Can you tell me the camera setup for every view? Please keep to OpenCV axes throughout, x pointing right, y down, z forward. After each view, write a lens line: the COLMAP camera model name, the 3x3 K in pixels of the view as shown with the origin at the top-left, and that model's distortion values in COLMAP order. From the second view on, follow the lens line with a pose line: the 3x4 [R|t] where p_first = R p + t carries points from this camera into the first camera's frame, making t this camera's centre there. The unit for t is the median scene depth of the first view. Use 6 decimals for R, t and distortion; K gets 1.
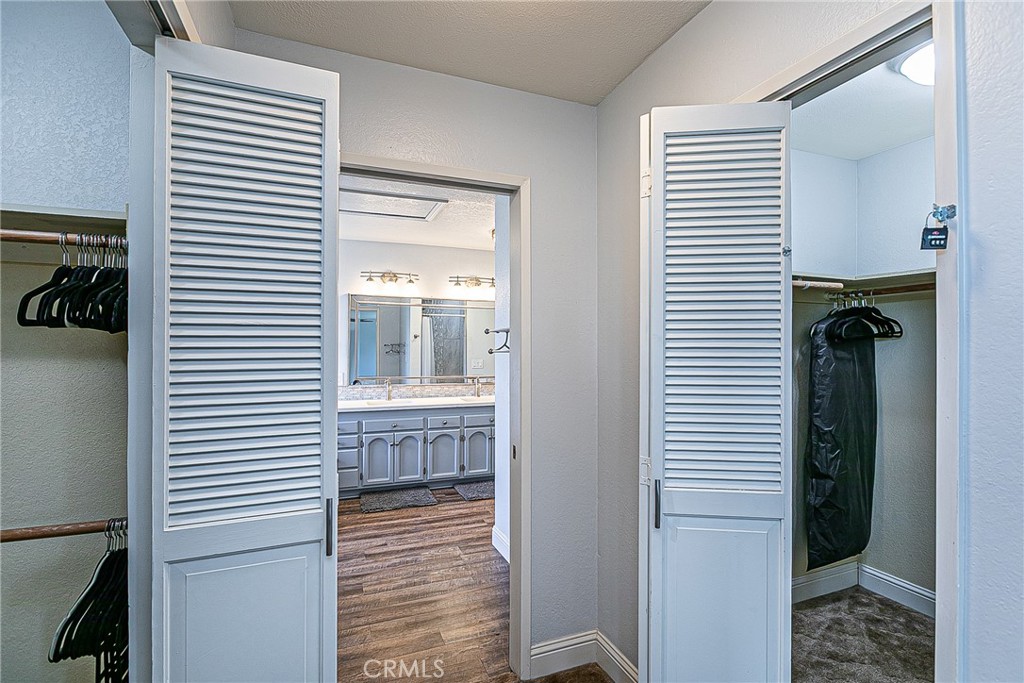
lens RADIAL K [[477.0, 0, 511.1], [0, 477.0, 343.3], [0, 0, 1]] dist [0.001327, 0.000159]
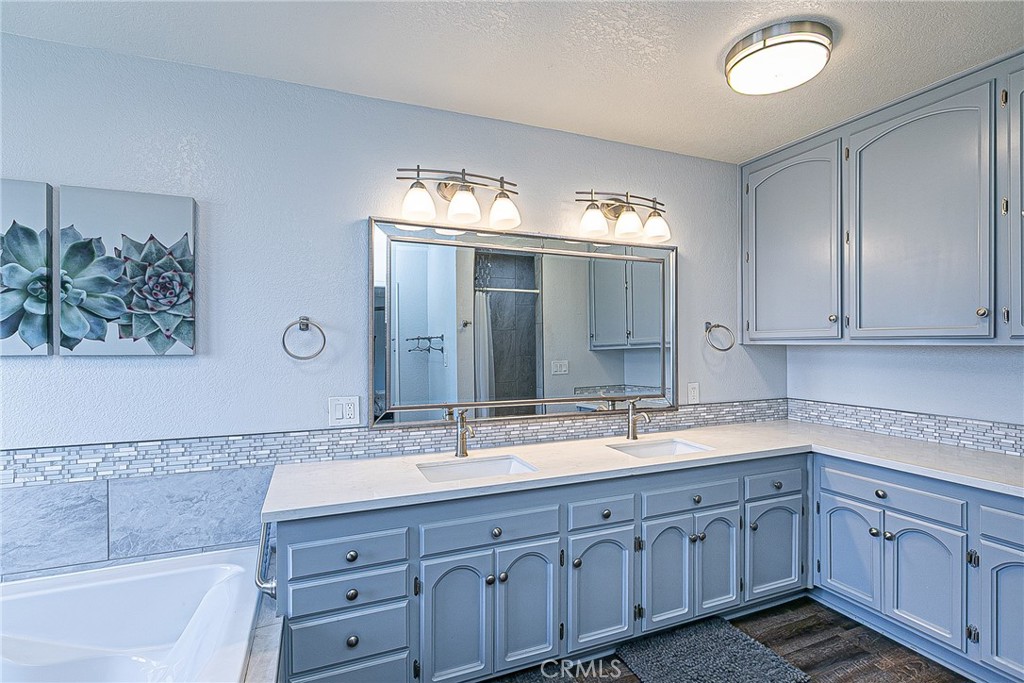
lens RADIAL K [[477.0, 0, 513.6], [0, 477.0, 343.1], [0, 0, 1]] dist [0.001327, 0.000159]
pose [[0.999500, -0.009169, 0.030265, -0.228557], [0.009075, 0.999954, 0.003230, 0.012834], [-0.030294, -0.002954, 0.999537, 0.570489]]
